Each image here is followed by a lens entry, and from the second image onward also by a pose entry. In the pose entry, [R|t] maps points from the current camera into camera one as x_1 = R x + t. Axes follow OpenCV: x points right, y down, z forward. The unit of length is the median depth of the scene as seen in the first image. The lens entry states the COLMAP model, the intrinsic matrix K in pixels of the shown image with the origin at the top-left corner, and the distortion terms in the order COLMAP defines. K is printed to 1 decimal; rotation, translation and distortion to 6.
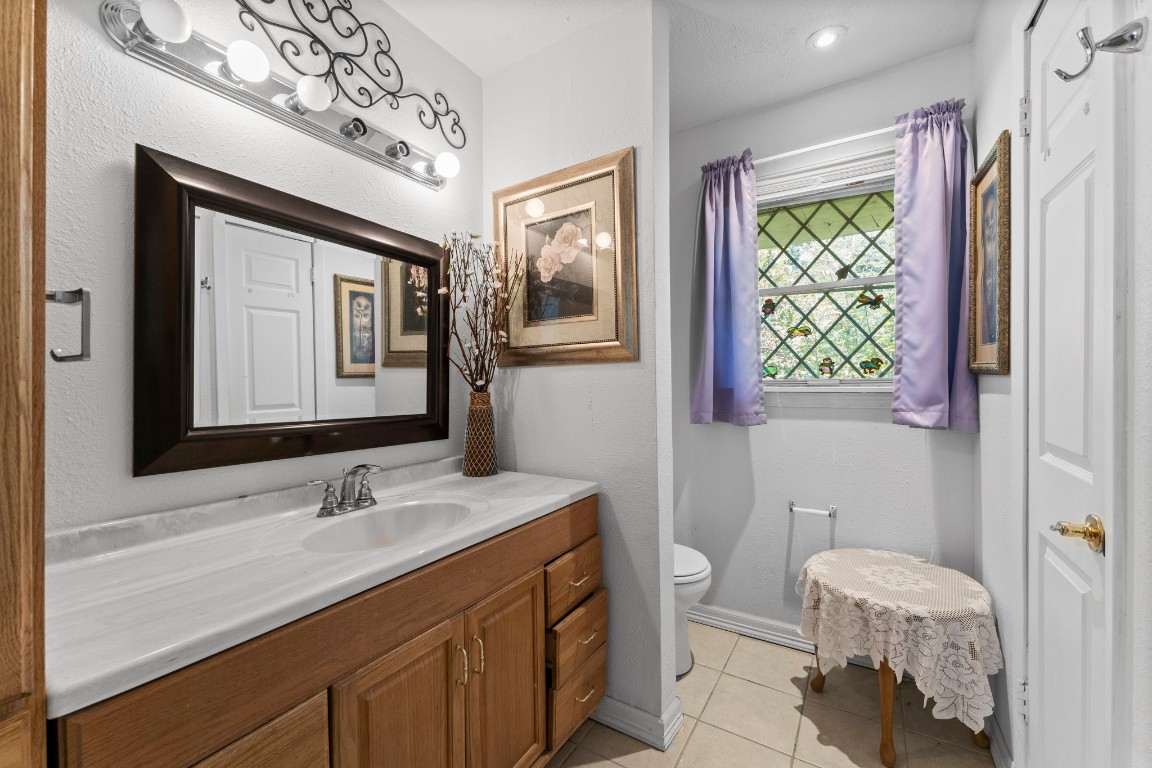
lens RADIAL K [[461.7, 0, 577.3], [0, 461.7, 388.9], [0, 0, 1]] dist [-0.000478, -0.000354]
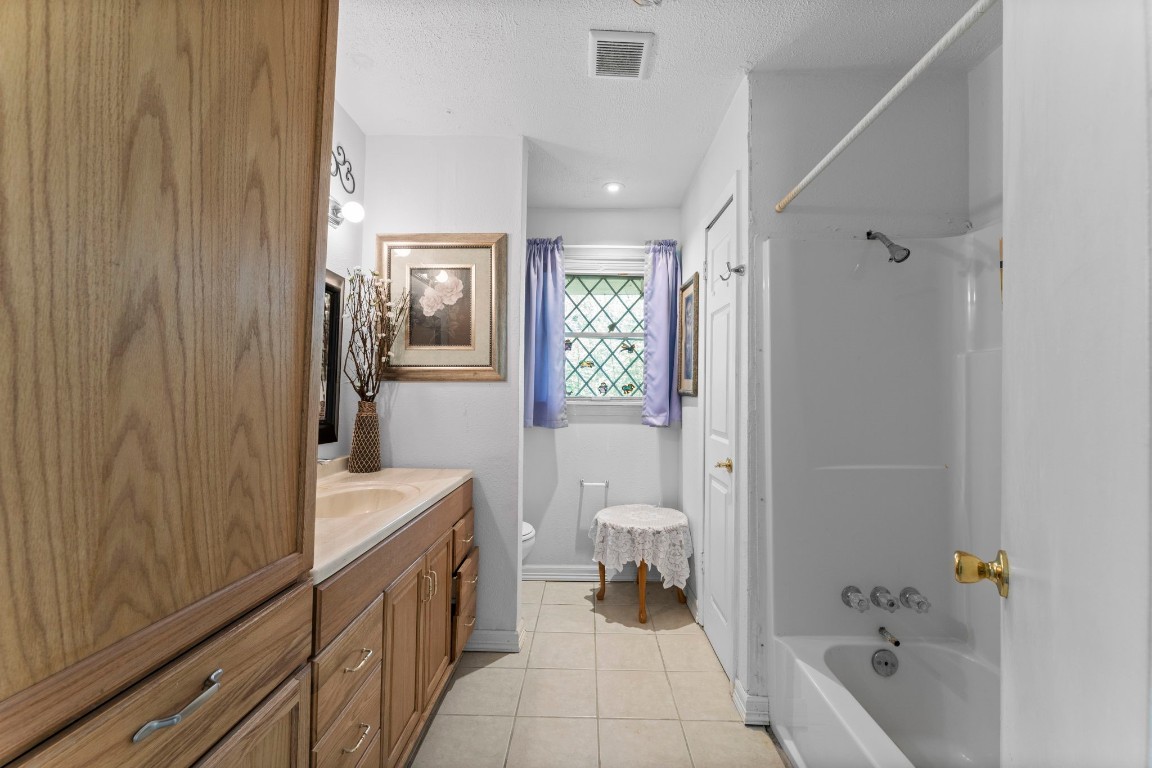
lens RADIAL K [[461.7, 0, 576.2], [0, 461.7, 392.4], [0, 0, 1]] dist [-0.000478, -0.000354]
pose [[0.860433, 0.025078, 0.508945, -0.367277], [-0.013692, 0.999565, -0.026104, 0.007066], [-0.509379, 0.015492, 0.860403, -0.307957]]
